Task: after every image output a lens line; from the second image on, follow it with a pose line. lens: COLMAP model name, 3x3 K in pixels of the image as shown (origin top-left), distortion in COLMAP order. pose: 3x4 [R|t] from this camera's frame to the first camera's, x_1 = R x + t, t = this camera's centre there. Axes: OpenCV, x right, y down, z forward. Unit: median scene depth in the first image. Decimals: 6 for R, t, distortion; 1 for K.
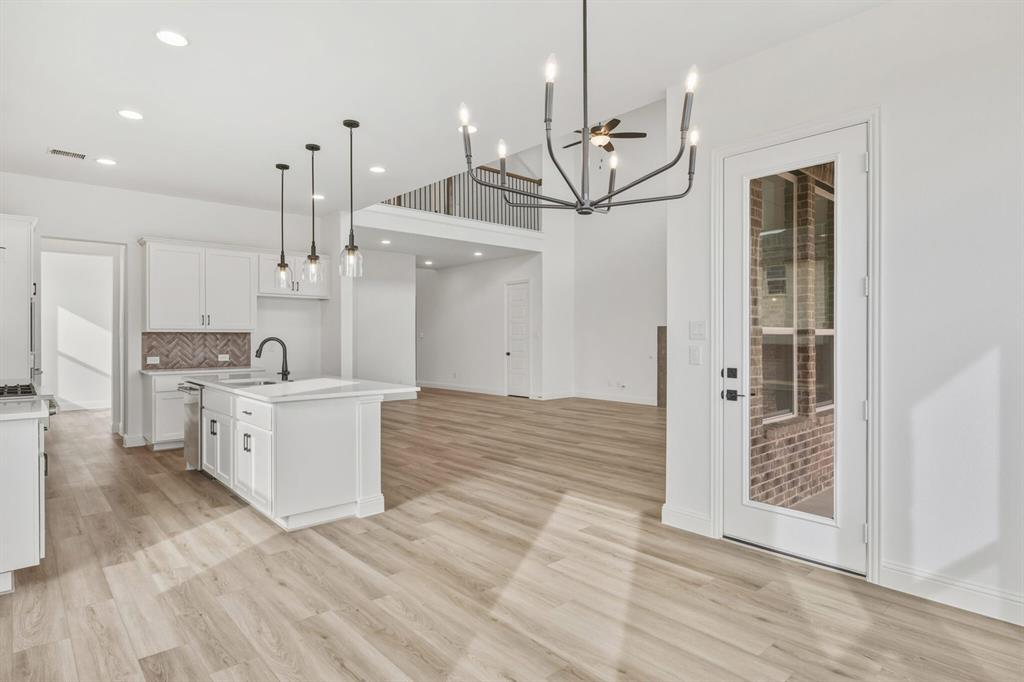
lens RADIAL K [[548.2, 0, 511.4], [0, 548.2, 338.0], [0, 0, 1]] dist [-0.002057, 0.000010]
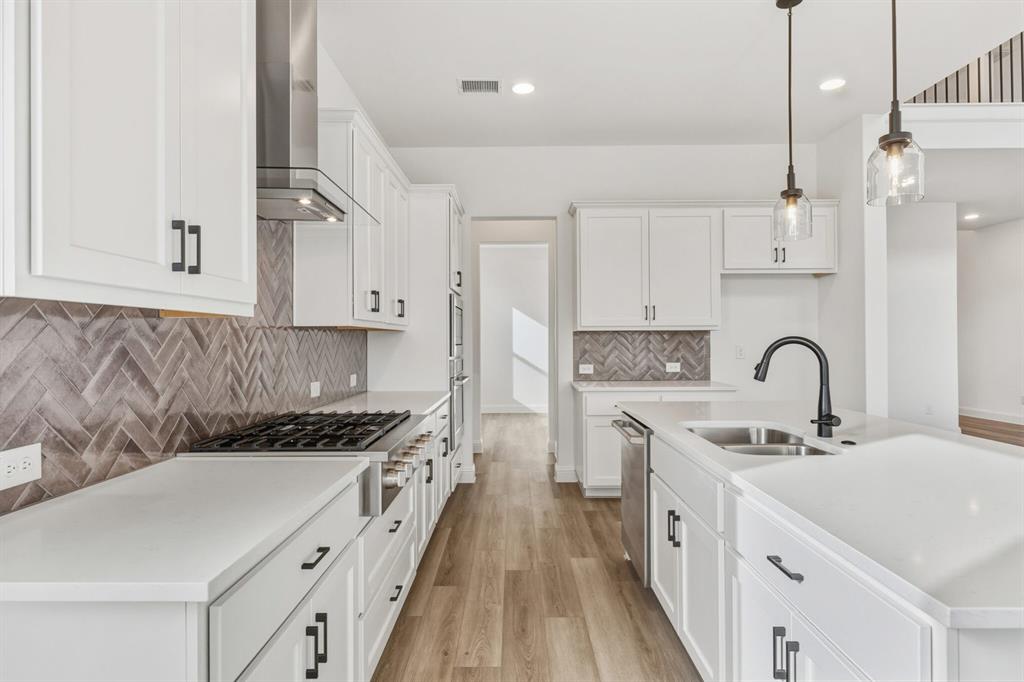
lens RADIAL K [[548.2, 0, 510.3], [0, 548.2, 337.0], [0, 0, 1]] dist [-0.002057, 0.000010]
pose [[0.734203, -0.005571, -0.678907, -0.229677], [0.003209, 0.999984, -0.004736, 0.000388], [0.678923, 0.001298, 0.734209, 0.393542]]
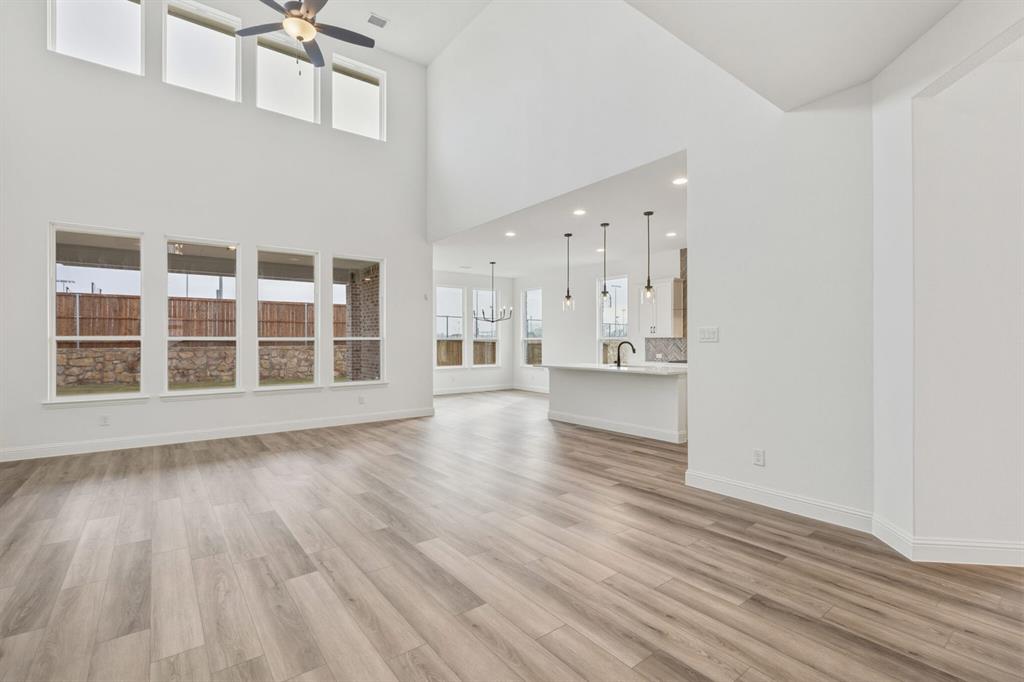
lens RADIAL K [[463.9, 0, 513.1], [0, 463.9, 342.8], [0, 0, 1]] dist [-0.003962, 0.001185]
pose [[-0.997272, 0.002884, 0.073762, -0.144867], [0.003095, 0.999991, 0.002744, -0.000849], [-0.073754, 0.002965, -0.997272, 1.847658]]
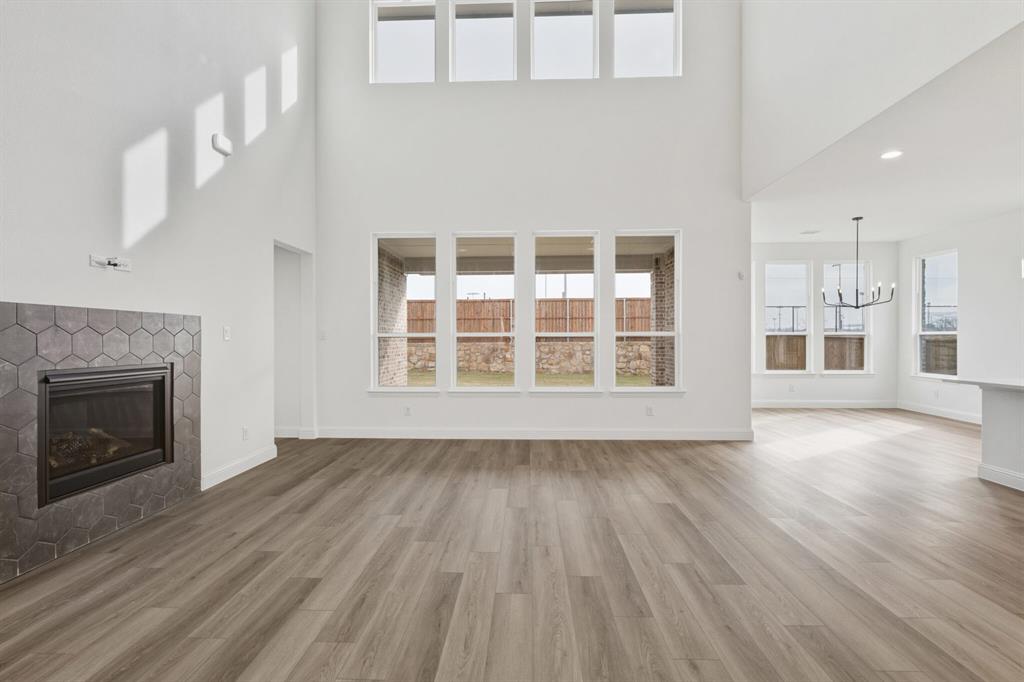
lens RADIAL K [[463.9, 0, 514.6], [0, 463.9, 340.5], [0, 0, 1]] dist [-0.003962, 0.001185]
pose [[-0.720912, -0.001011, 0.693026, -0.126353], [0.003634, 0.999980, 0.005240, -0.001816], [-0.693017, 0.006296, -0.720893, 1.565331]]
